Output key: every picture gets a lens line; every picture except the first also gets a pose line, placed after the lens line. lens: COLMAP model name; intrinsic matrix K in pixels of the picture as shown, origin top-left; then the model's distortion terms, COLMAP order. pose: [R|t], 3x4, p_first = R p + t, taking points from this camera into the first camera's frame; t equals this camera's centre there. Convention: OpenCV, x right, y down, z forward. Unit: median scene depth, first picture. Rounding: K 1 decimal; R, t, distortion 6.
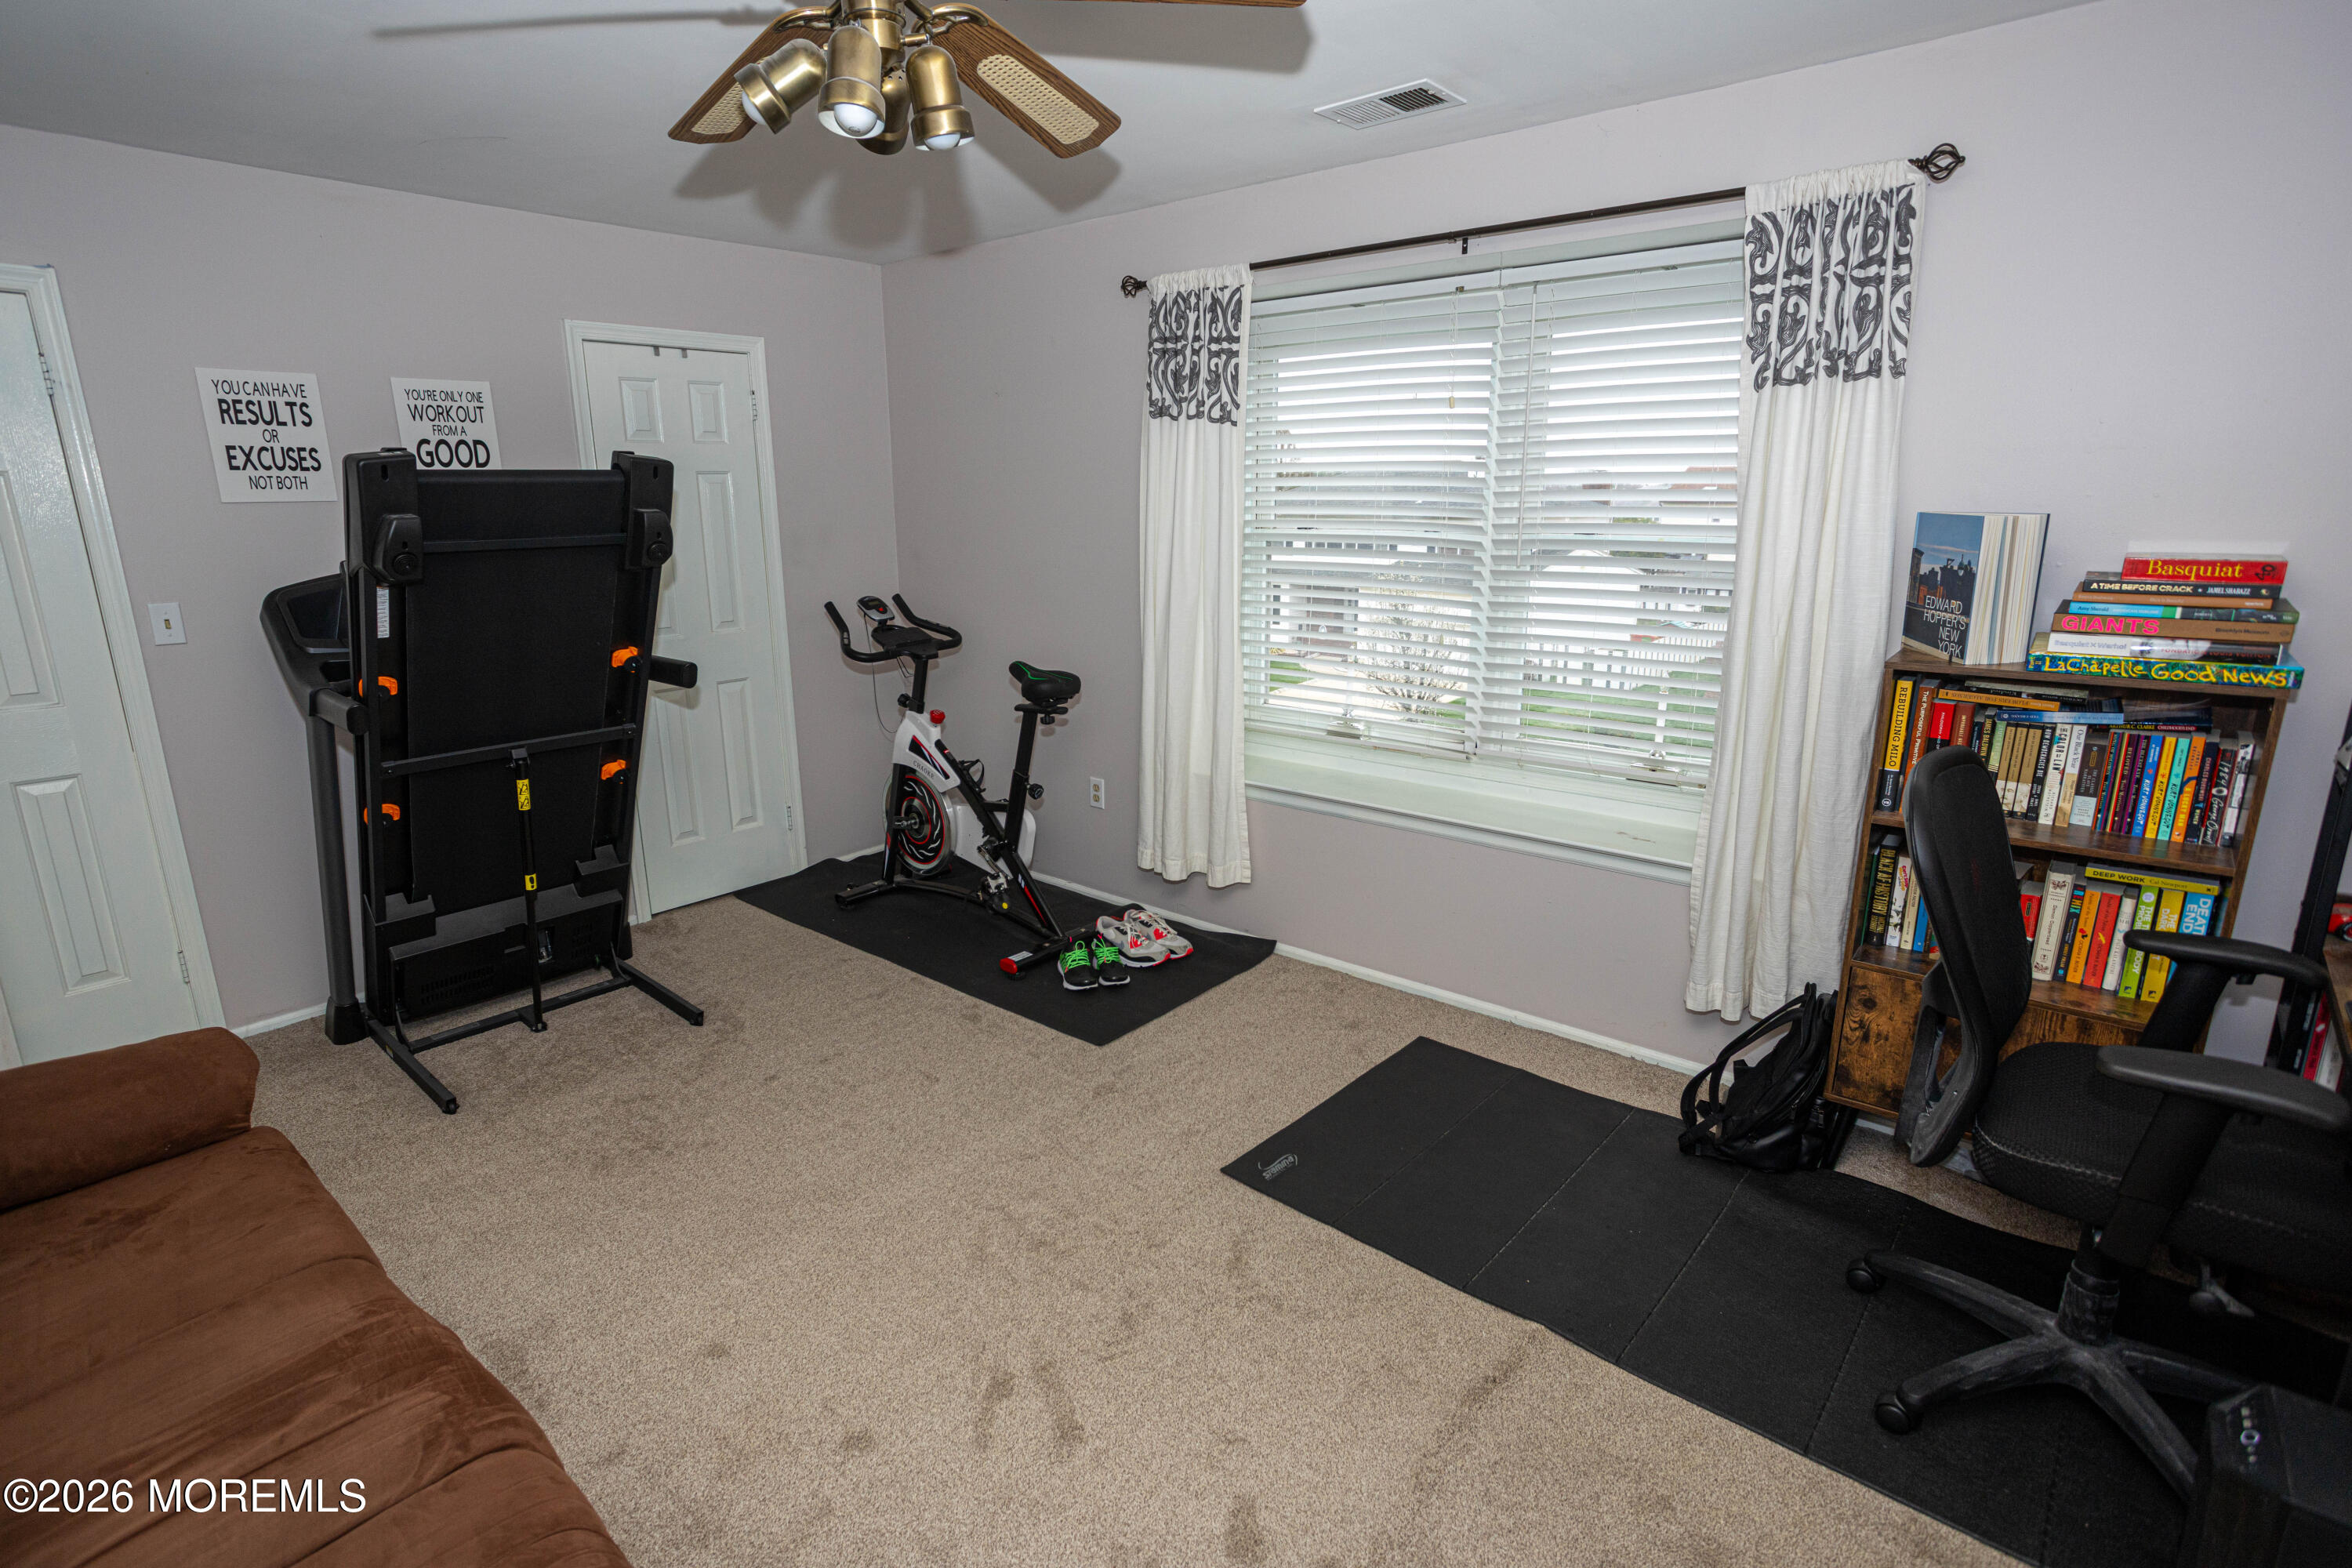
lens RADIAL K [[1164.7, 0, 1127.1], [0, 1164.7, 778.6], [0, 0, 1]] dist [-0.029138, 0.022538]
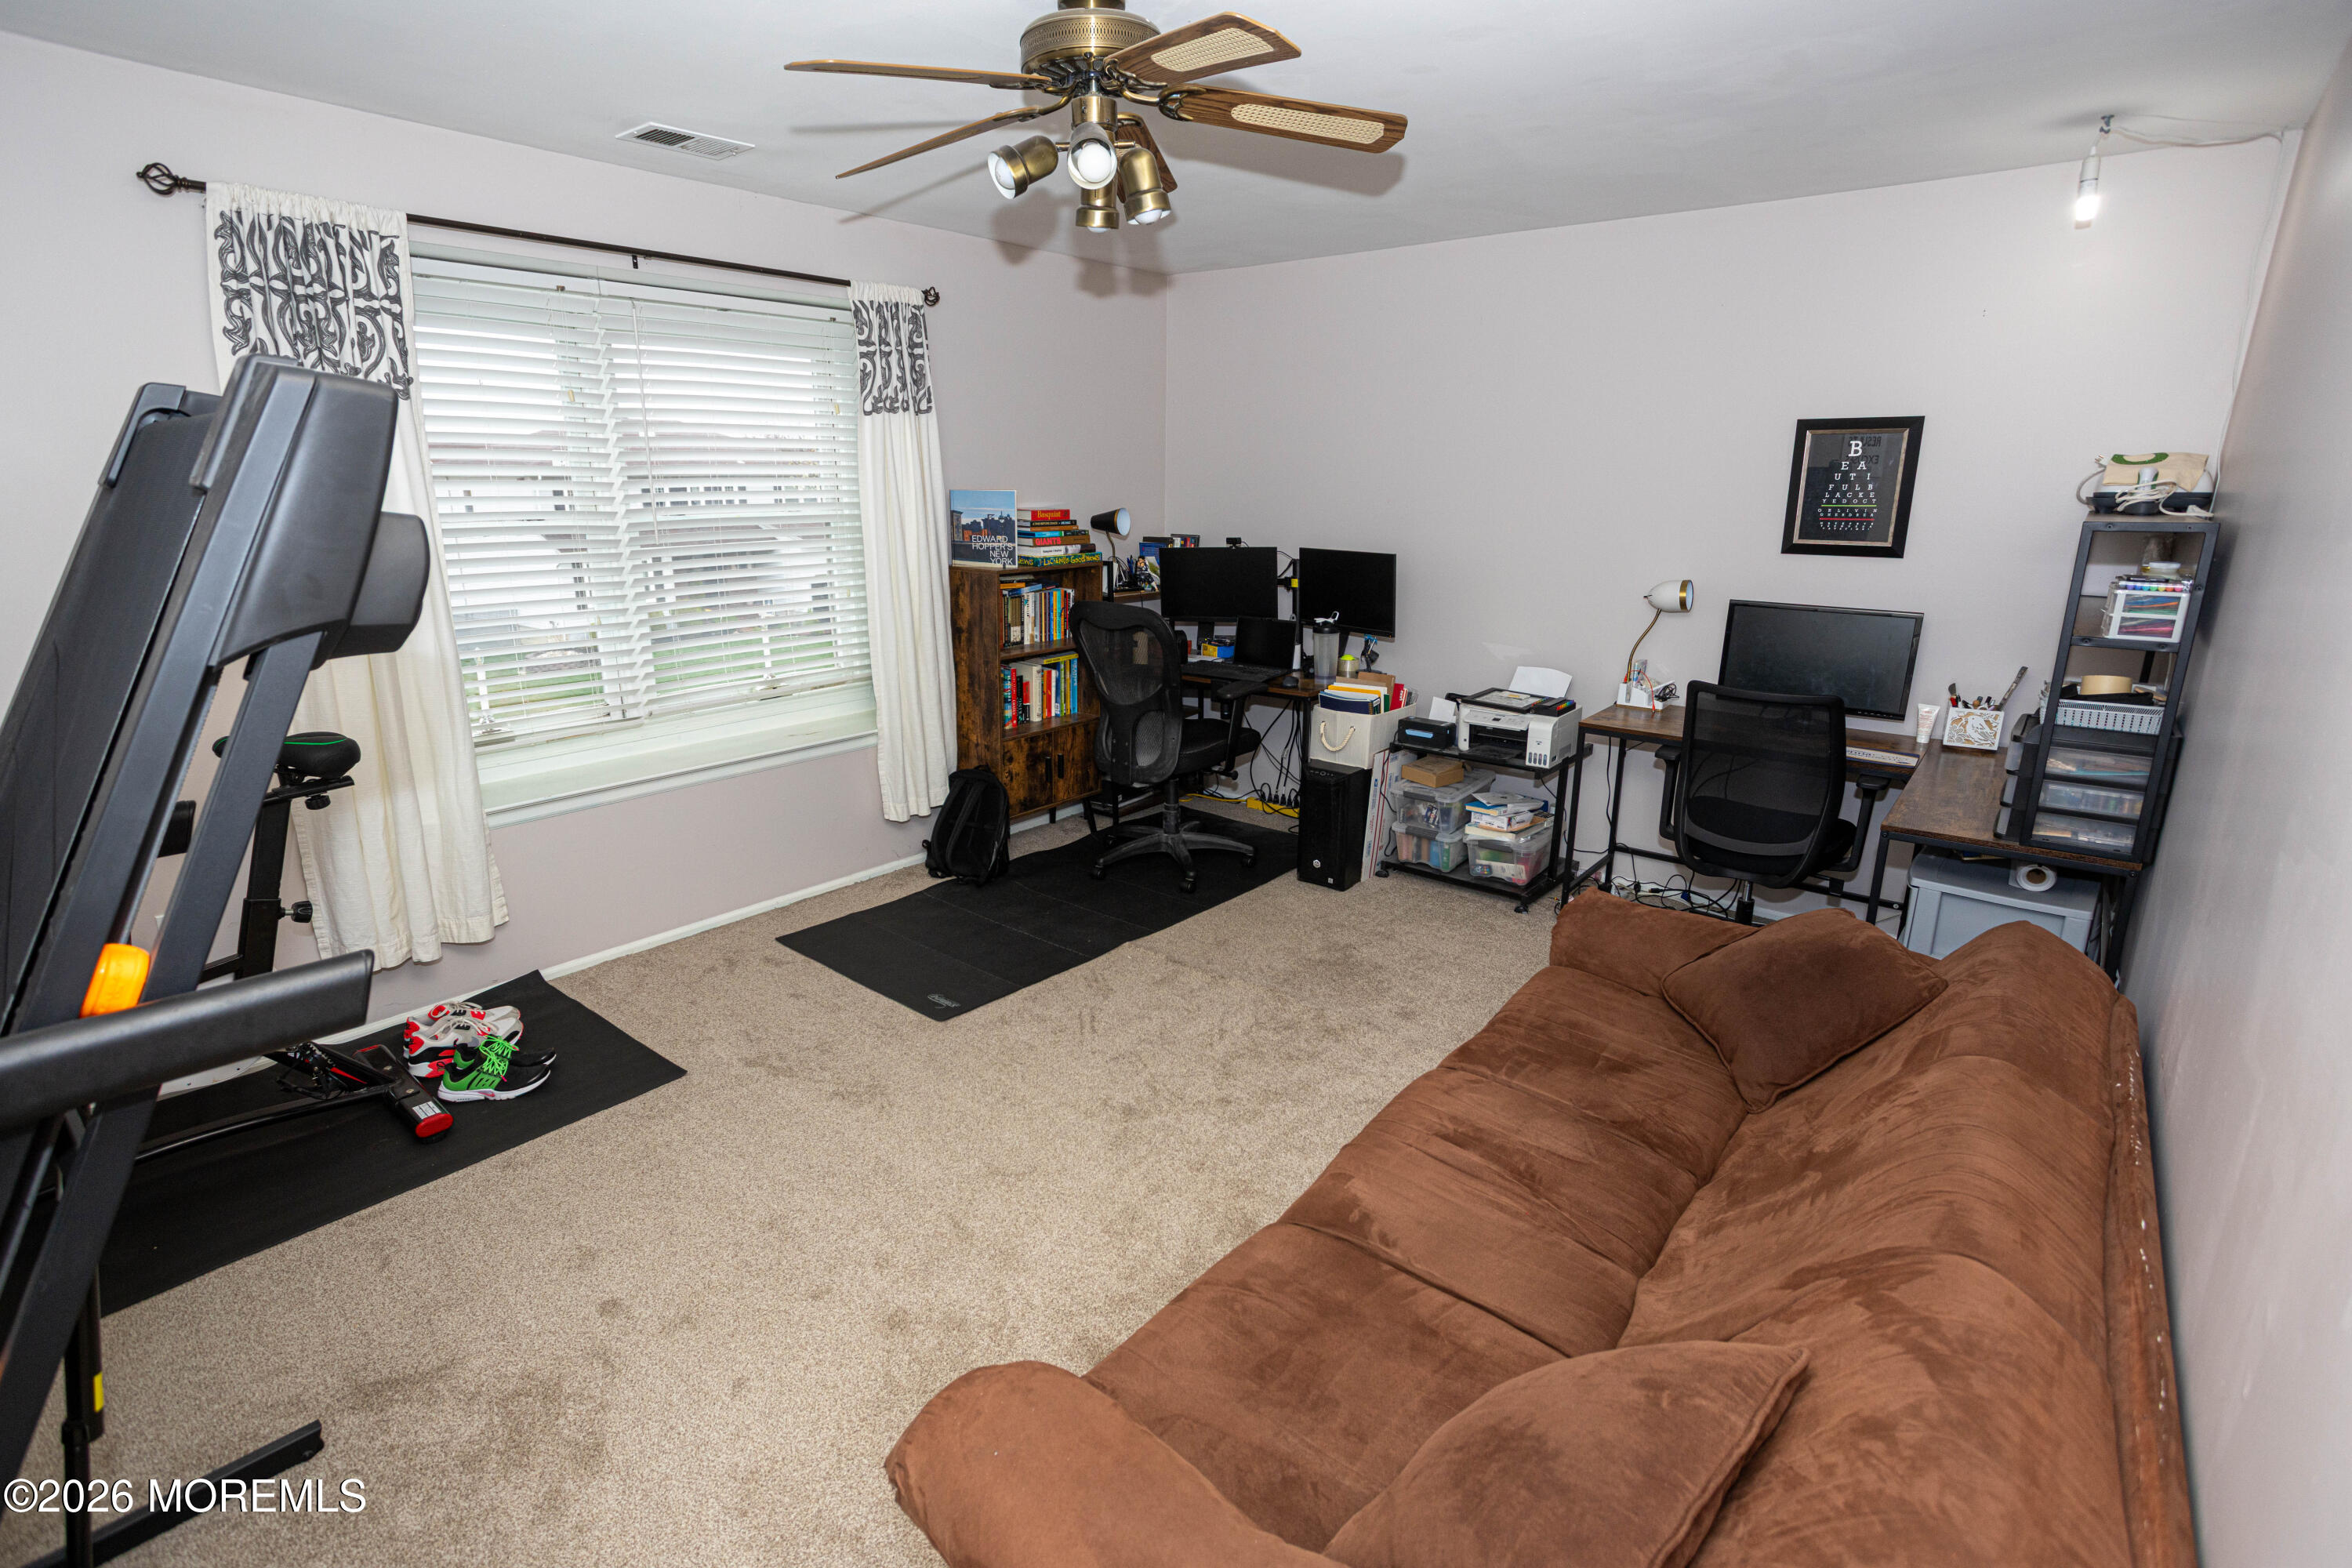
lens RADIAL K [[1164.7, 0, 1127.1], [0, 1164.7, 778.6], [0, 0, 1]] dist [-0.029138, 0.022538]
pose [[-0.012601, -0.239516, 0.970811, -0.987576], [0.245892, 0.940332, 0.235188, -0.139348], [-0.969215, 0.241678, 0.047046, 0.637104]]
